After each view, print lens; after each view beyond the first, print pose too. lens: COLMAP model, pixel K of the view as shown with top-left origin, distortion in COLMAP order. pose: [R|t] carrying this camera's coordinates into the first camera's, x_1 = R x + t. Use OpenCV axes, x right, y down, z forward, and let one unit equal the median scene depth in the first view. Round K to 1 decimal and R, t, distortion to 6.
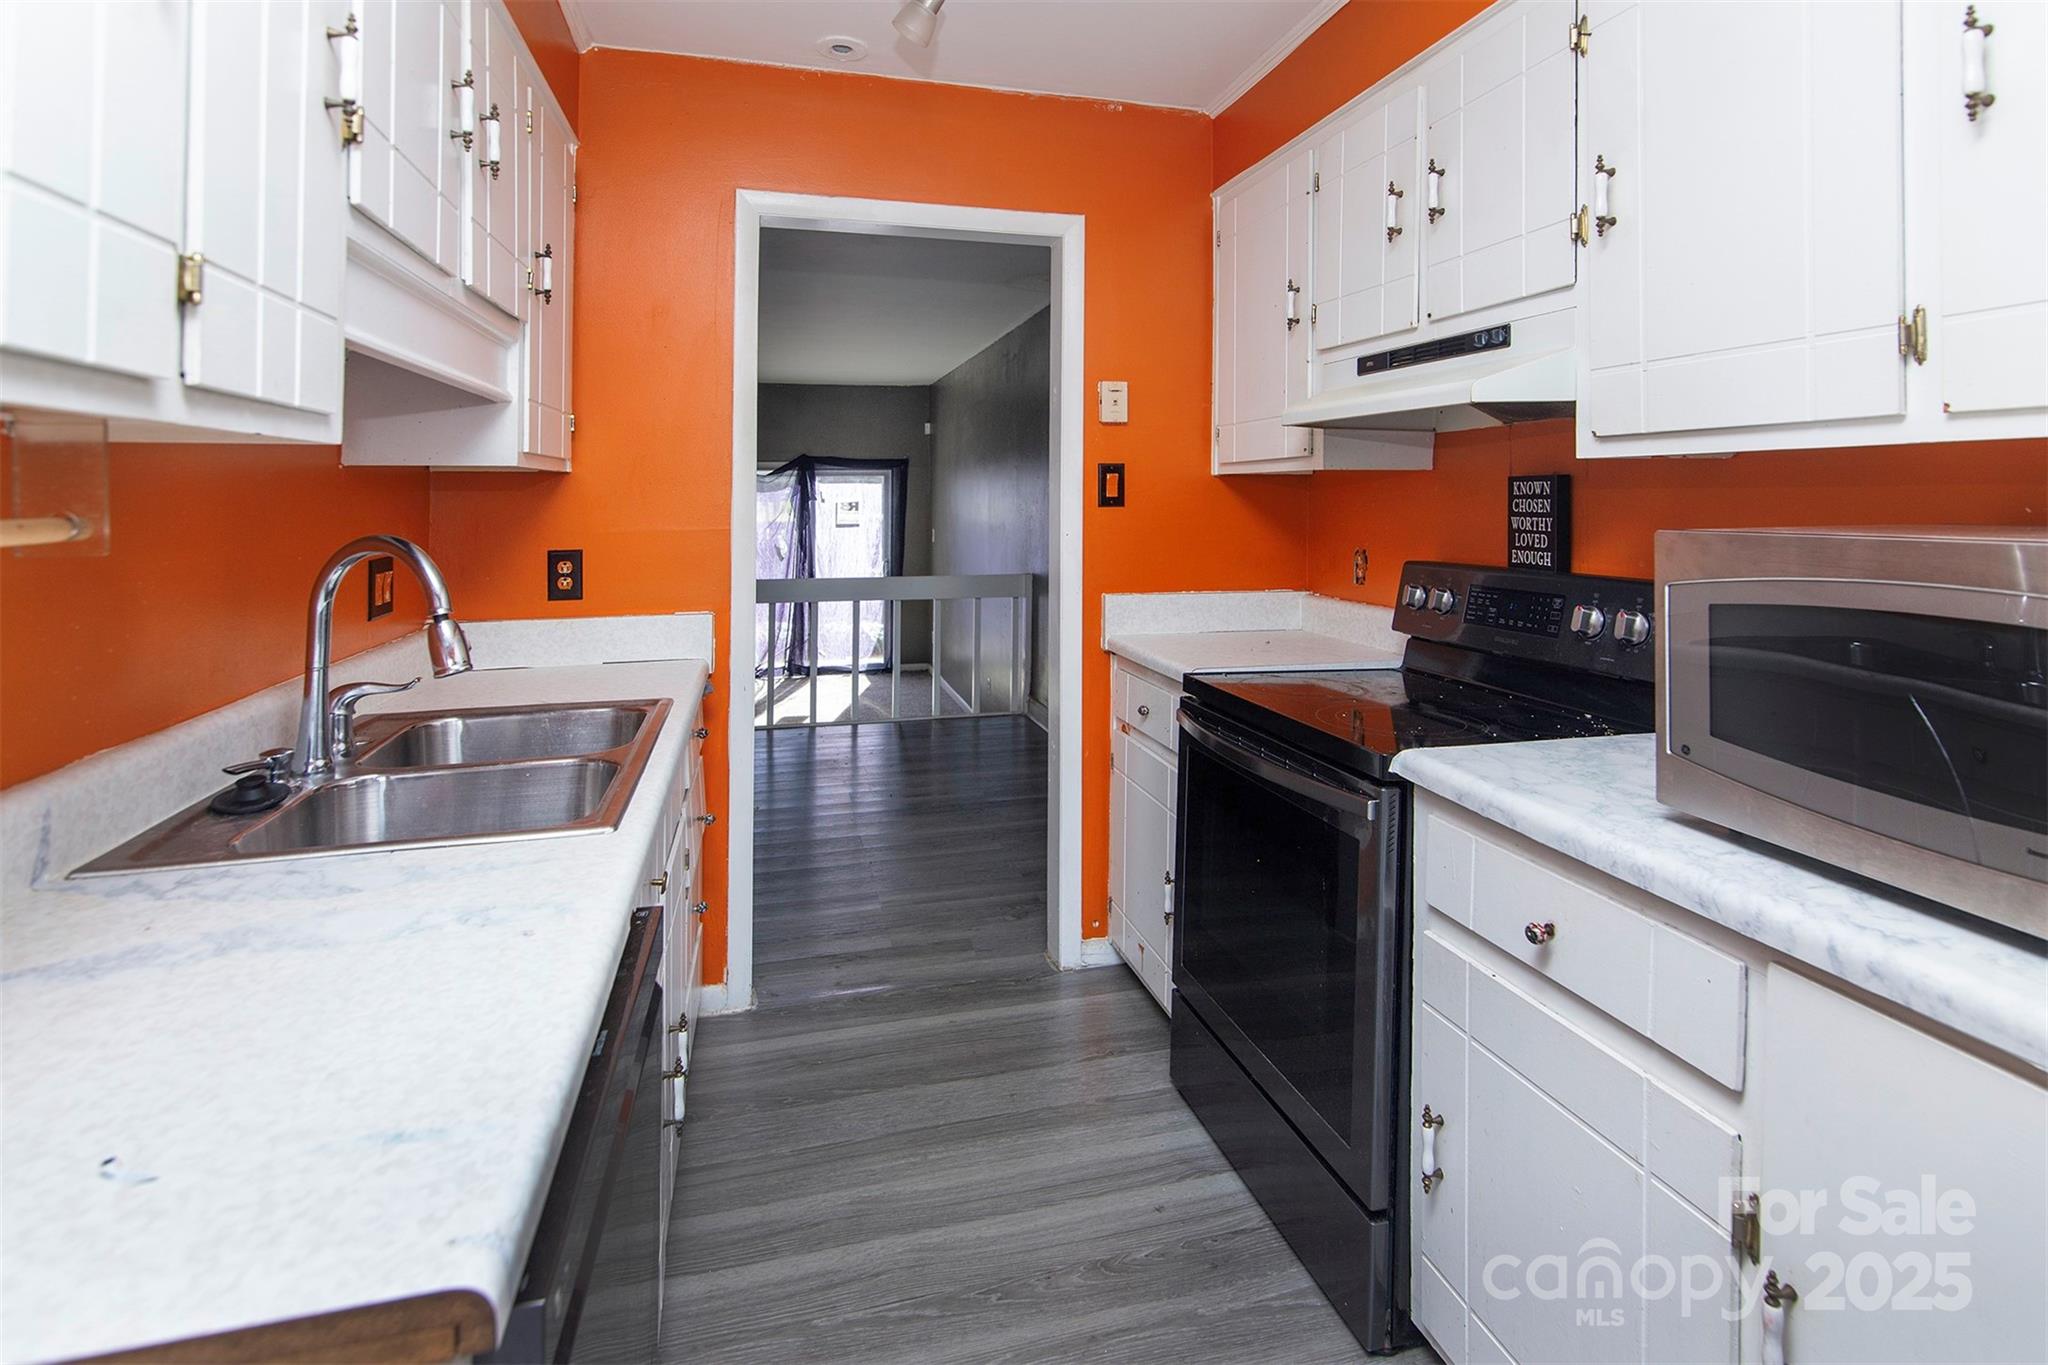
lens RADIAL K [[1008.2, 0, 1041.1], [0, 1008.2, 510.9], [0, 0, 1]] dist [-0.000435, -0.000254]
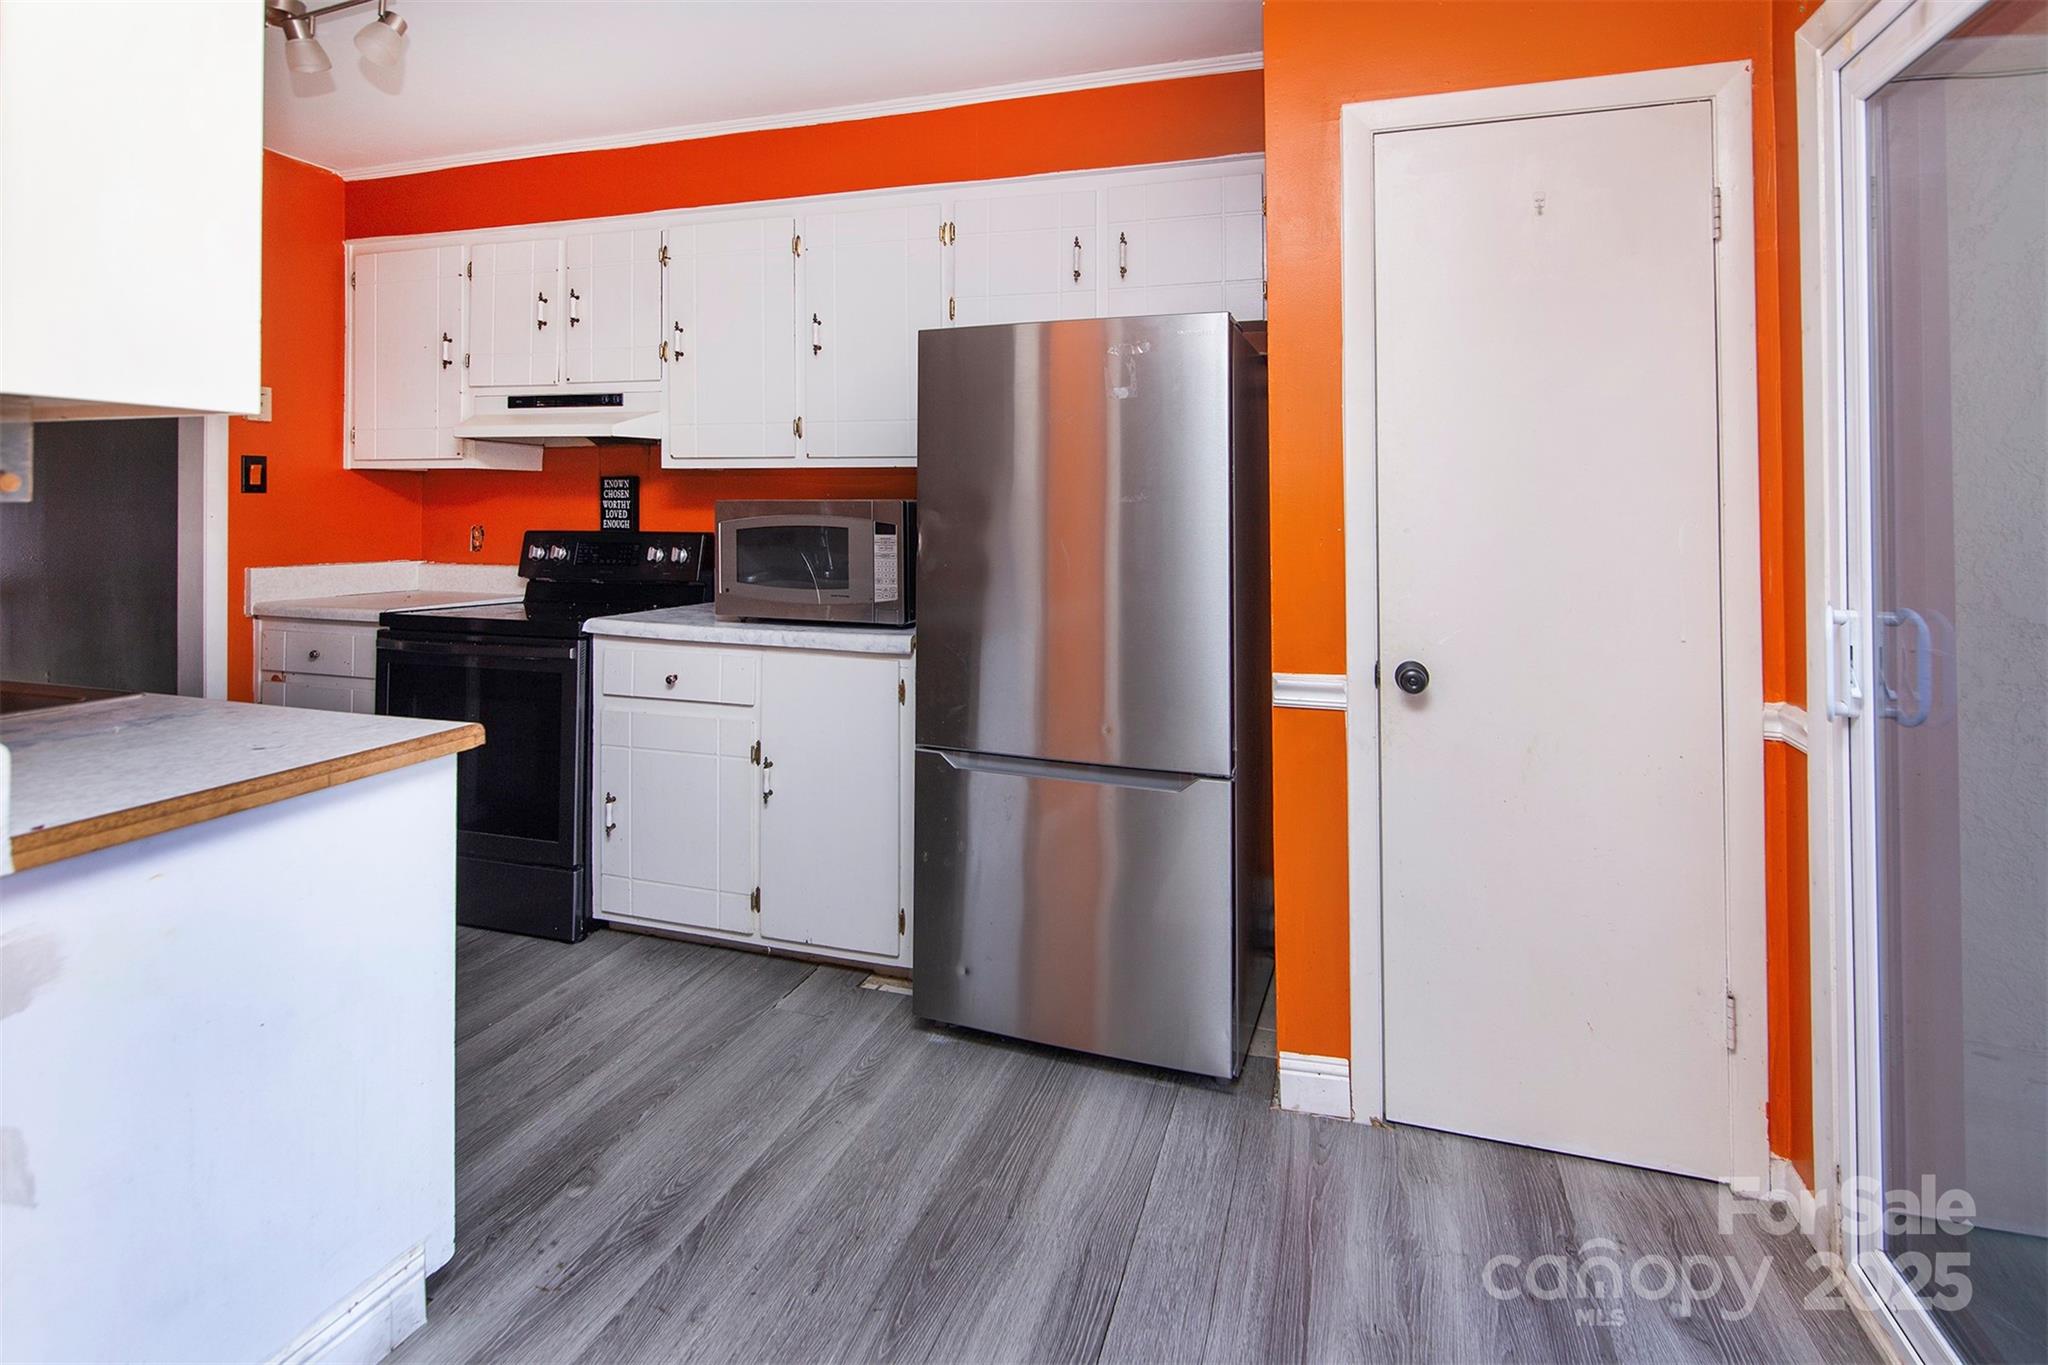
lens RADIAL K [[1008.2, 0, 1041.1], [0, 1008.2, 510.9], [0, 0, 1]] dist [-0.000435, -0.000254]
pose [[0.544953, 0.001448, 0.838465, -0.545337], [0.003039, 0.999989, -0.003702, 0.031484], [-0.838461, 0.004565, 0.544943, -0.529678]]
